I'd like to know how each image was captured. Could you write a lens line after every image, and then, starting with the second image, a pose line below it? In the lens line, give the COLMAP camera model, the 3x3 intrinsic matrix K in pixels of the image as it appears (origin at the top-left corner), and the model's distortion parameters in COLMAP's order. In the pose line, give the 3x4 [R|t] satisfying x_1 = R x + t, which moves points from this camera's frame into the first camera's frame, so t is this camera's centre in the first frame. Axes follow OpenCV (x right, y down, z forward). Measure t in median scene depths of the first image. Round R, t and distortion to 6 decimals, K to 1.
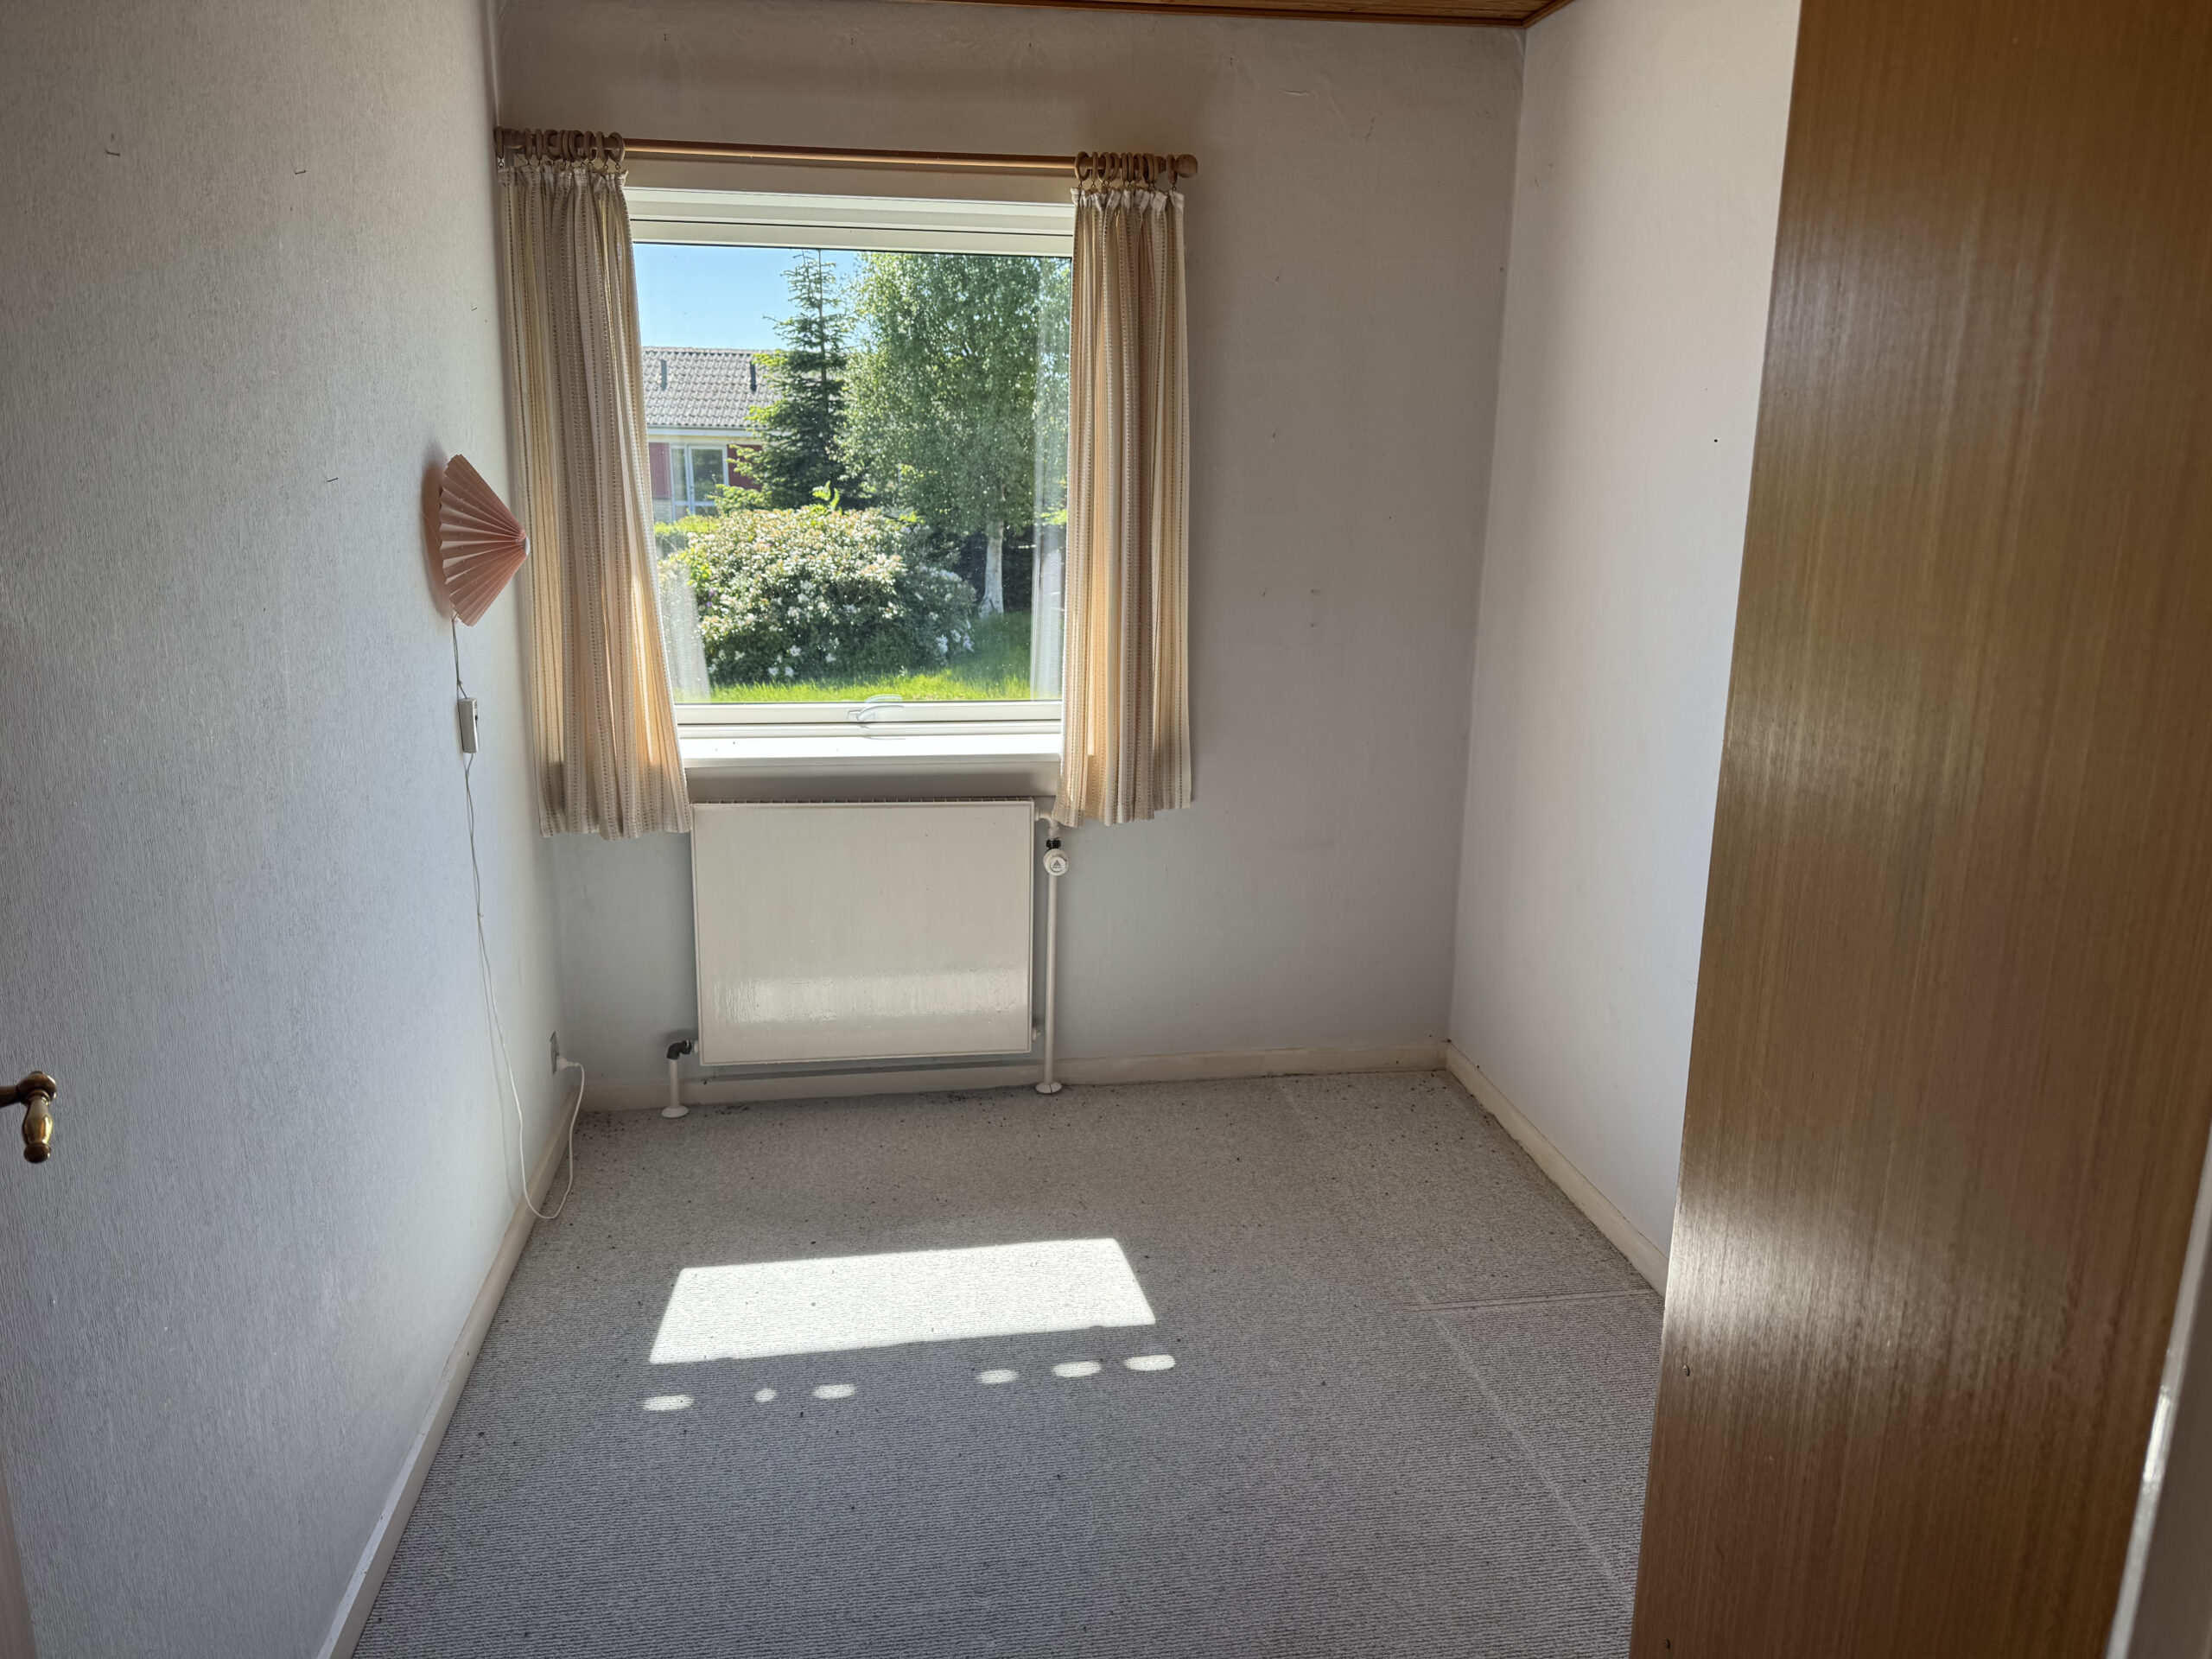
lens RADIAL K [[1590.6, 0, 1116.9], [0, 1590.6, 822.2], [0, 0, 1]] dist [0.186516, -0.238688]
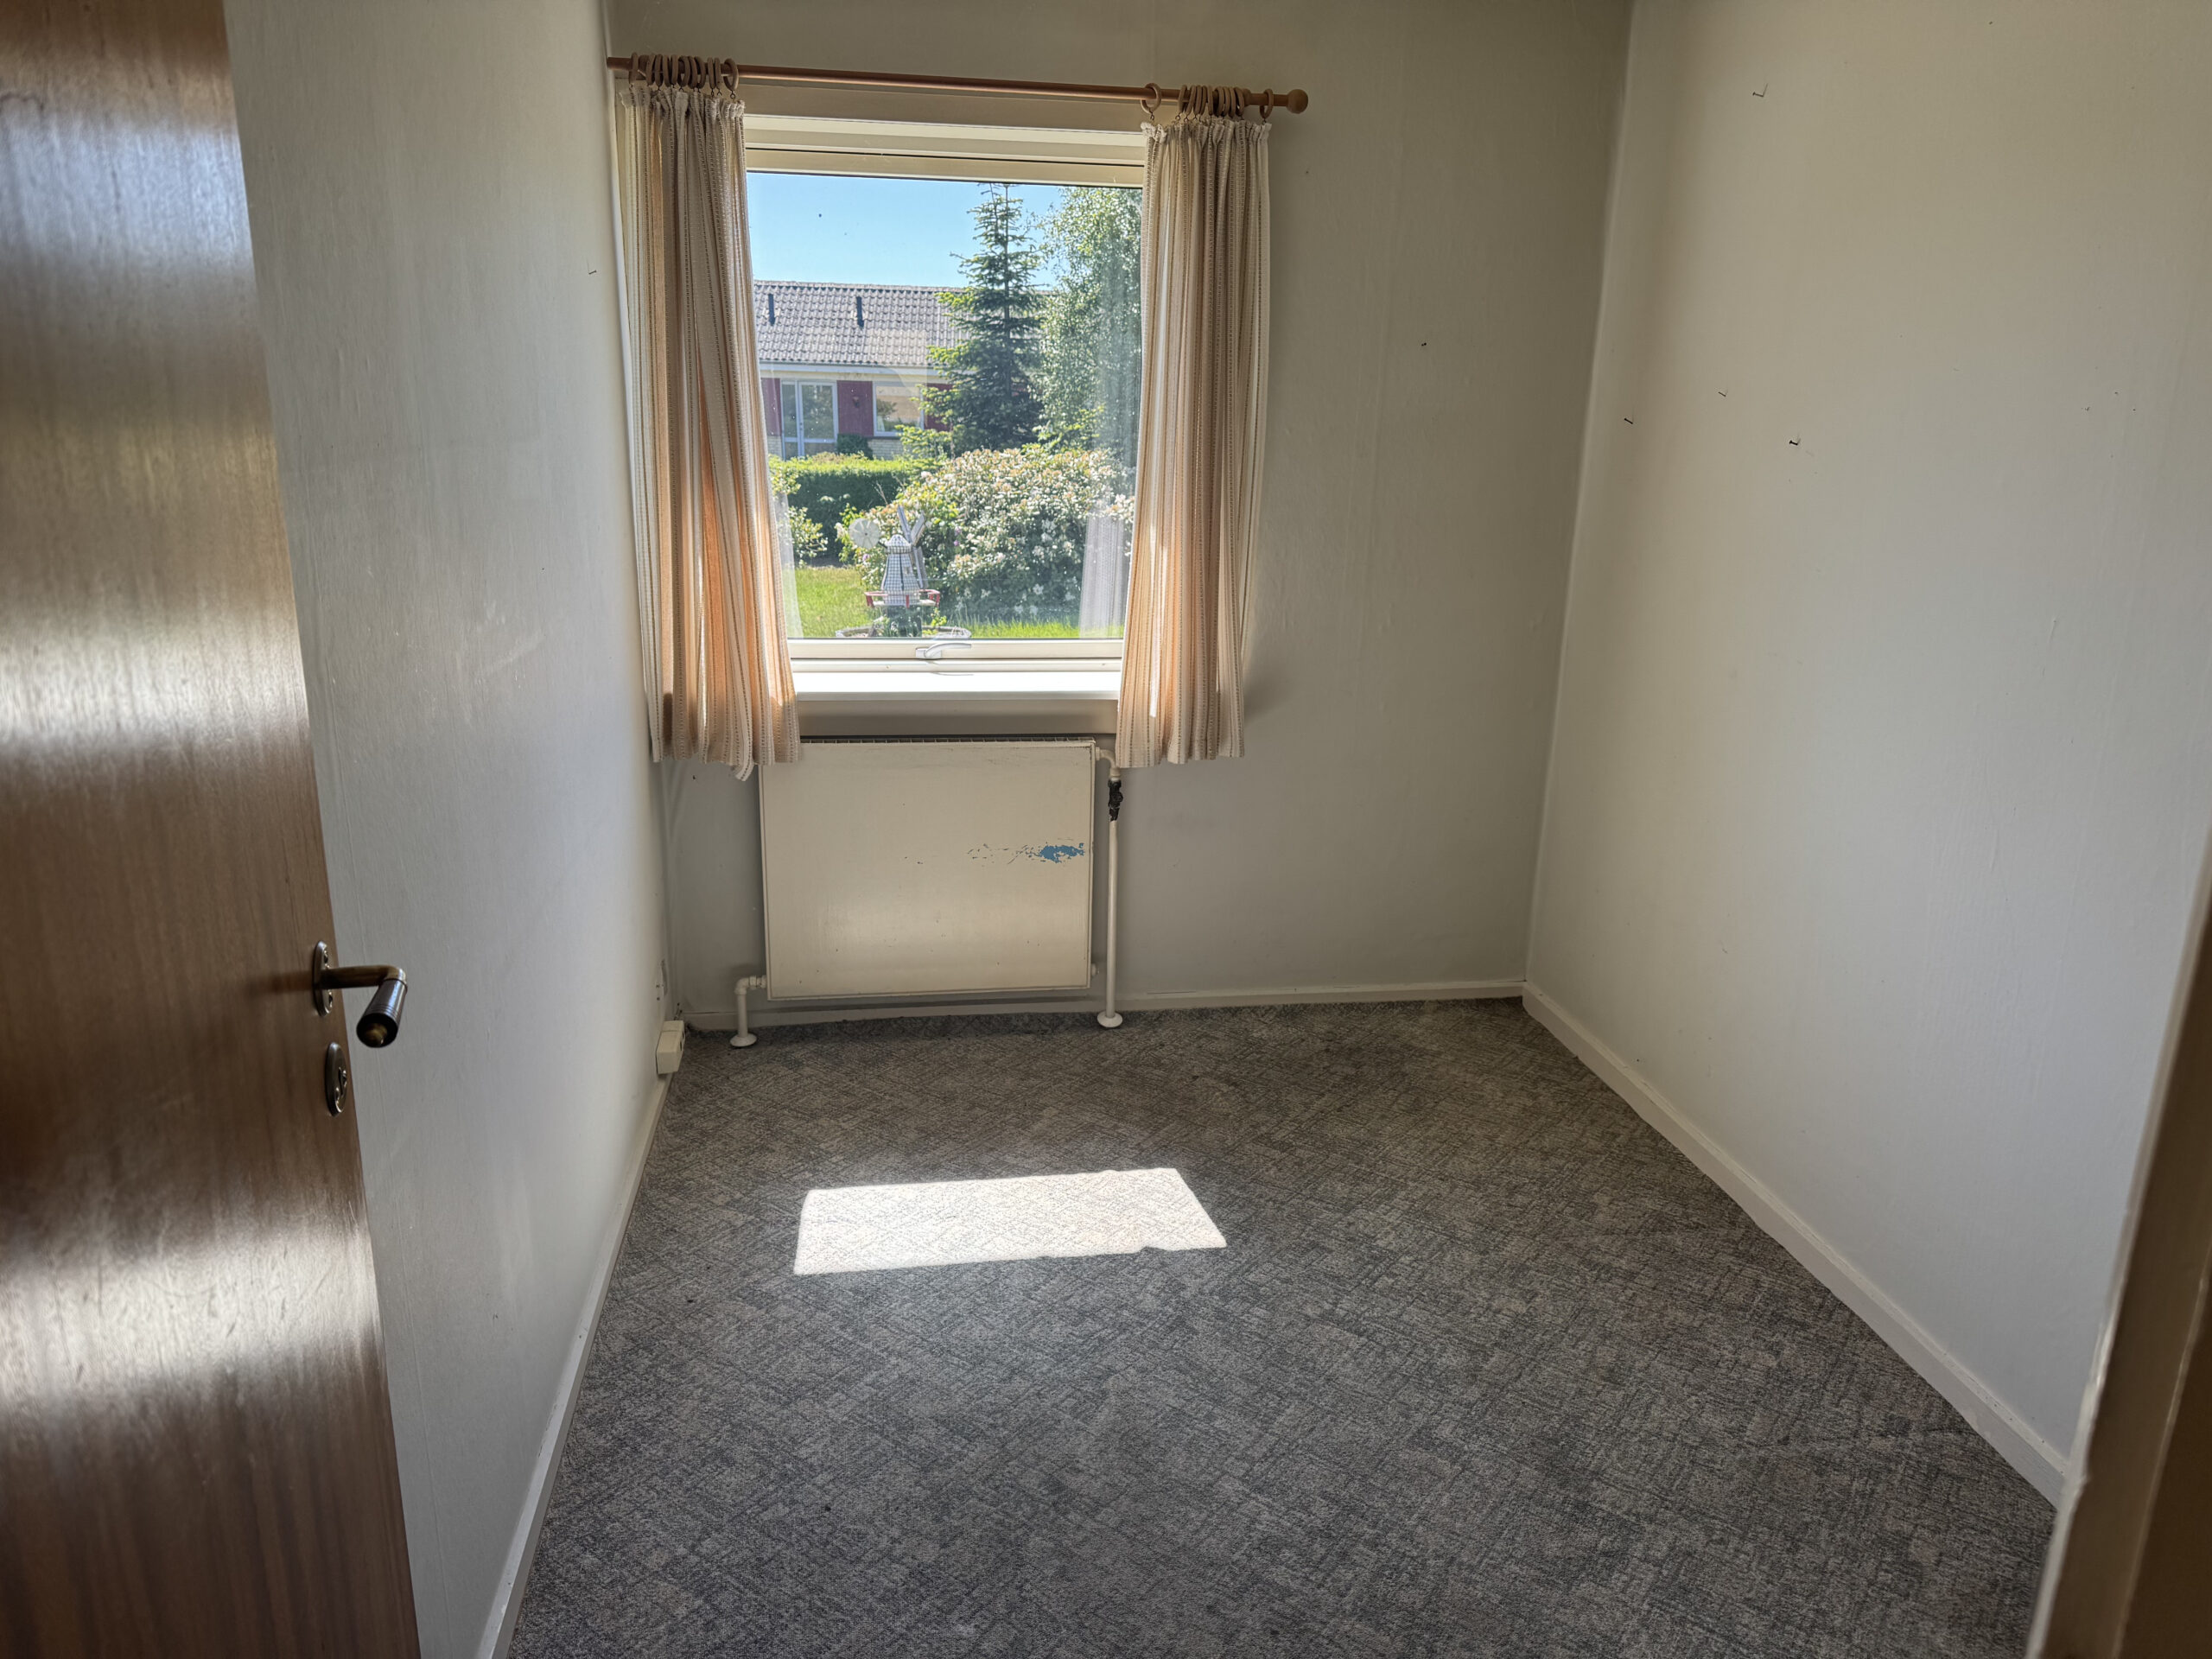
lens RADIAL K [[1585.2, 0, 1106.0], [0, 1585.2, 829.5], [0, 0, 1]] dist [0.130790, 0.000863]
pose [[0.999949, 0.009585, -0.003077, -0.113610], [-0.009446, 0.999049, 0.042558, 0.001821], [0.003482, -0.042527, 0.999089, -0.012878]]
